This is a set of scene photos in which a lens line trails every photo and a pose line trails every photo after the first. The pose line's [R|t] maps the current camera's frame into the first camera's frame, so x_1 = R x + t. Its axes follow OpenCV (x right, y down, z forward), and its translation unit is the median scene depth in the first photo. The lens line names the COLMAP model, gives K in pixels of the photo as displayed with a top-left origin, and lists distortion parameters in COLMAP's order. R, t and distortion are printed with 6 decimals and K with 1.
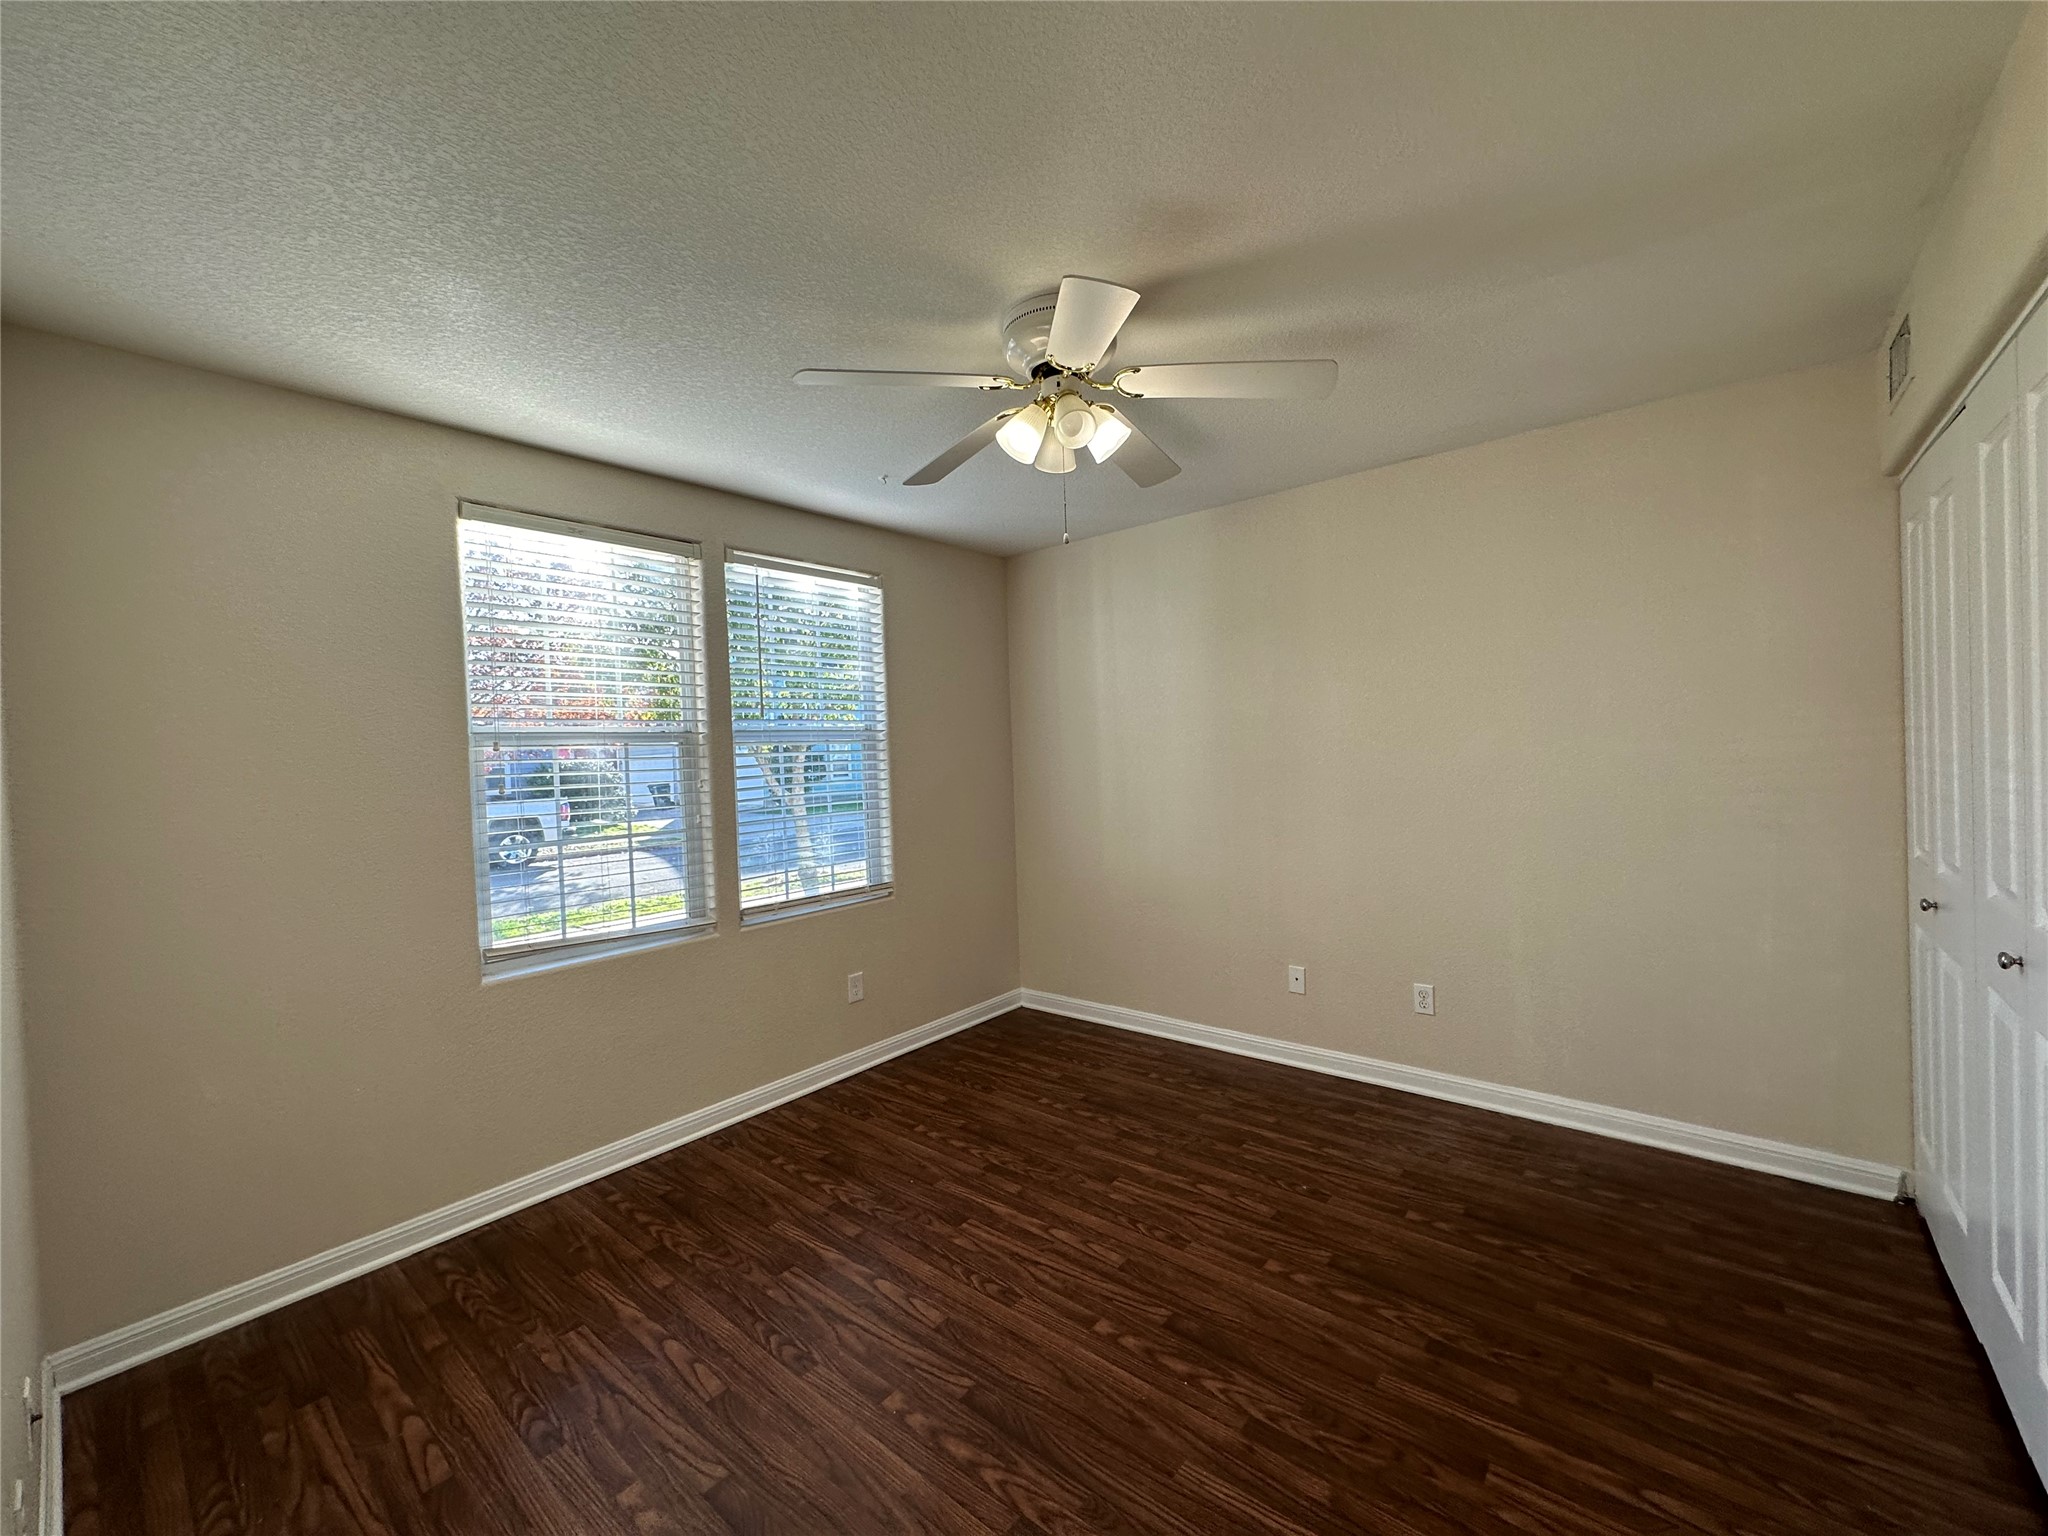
lens RADIAL K [[821.1, 0, 1042.5], [0, 821.1, 850.9], [0, 0, 1]] dist [0.001449, 0.000502]
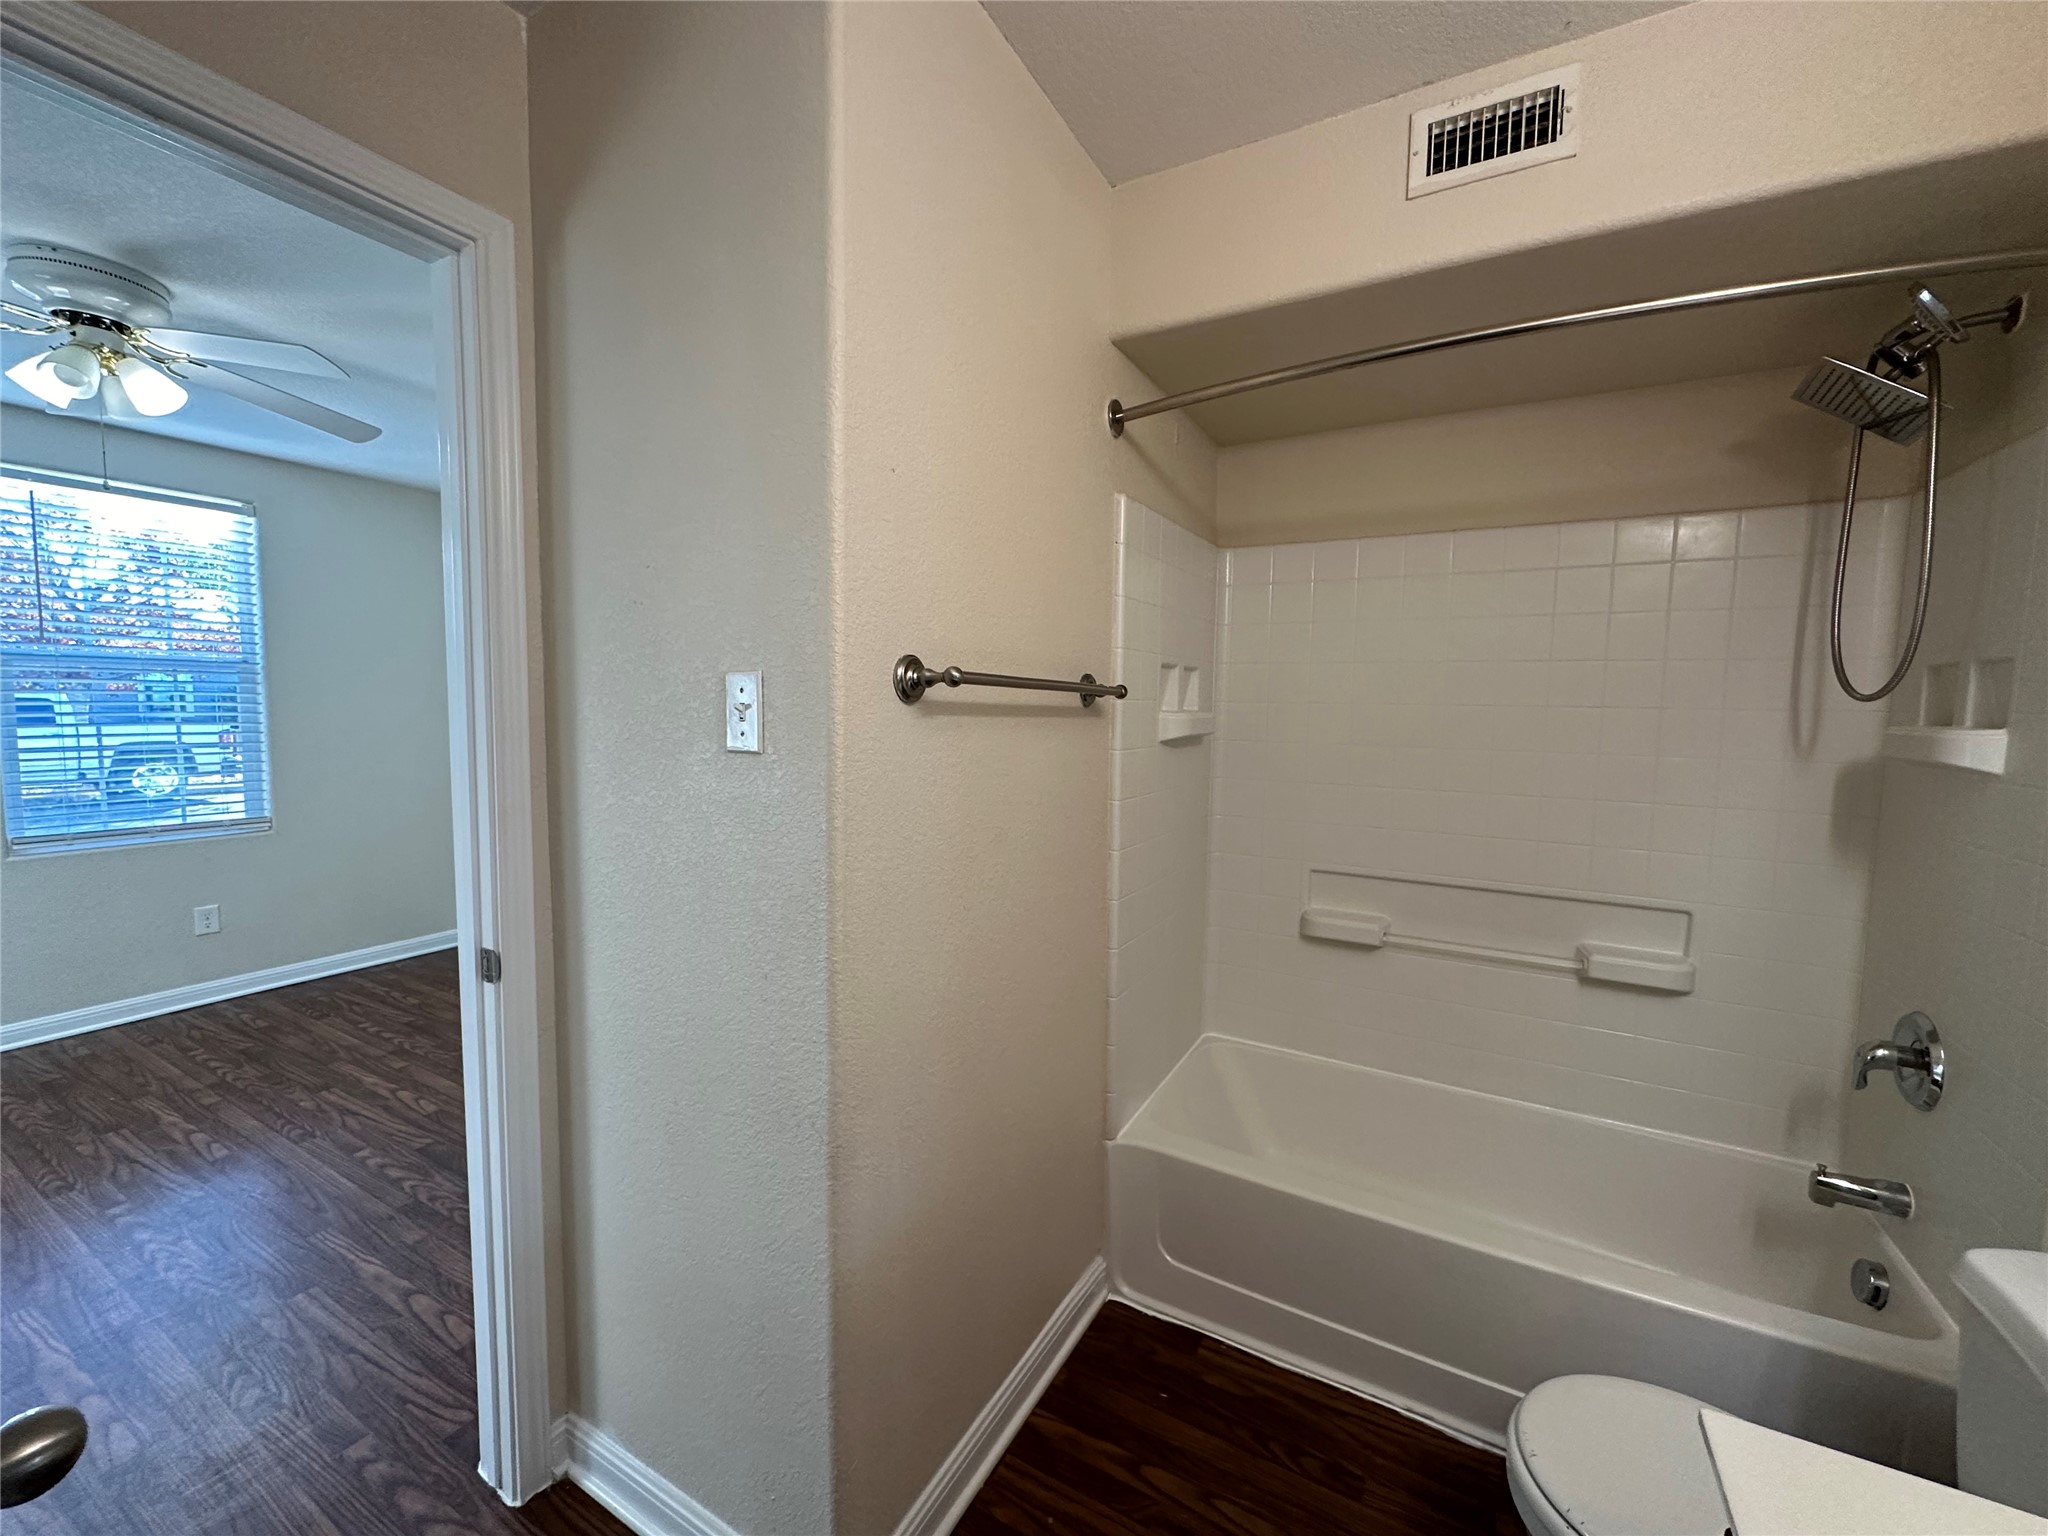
lens RADIAL K [[821.1, 0, 1032.6], [0, 821.1, 853.2], [0, 0, 1]] dist [0.001449, 0.000502]
pose [[0.986568, 0.010401, 0.163022, 0.105709], [-0.022049, 0.997317, 0.069800, -0.001675], [-0.161858, -0.072456, 0.984150, -0.026987]]
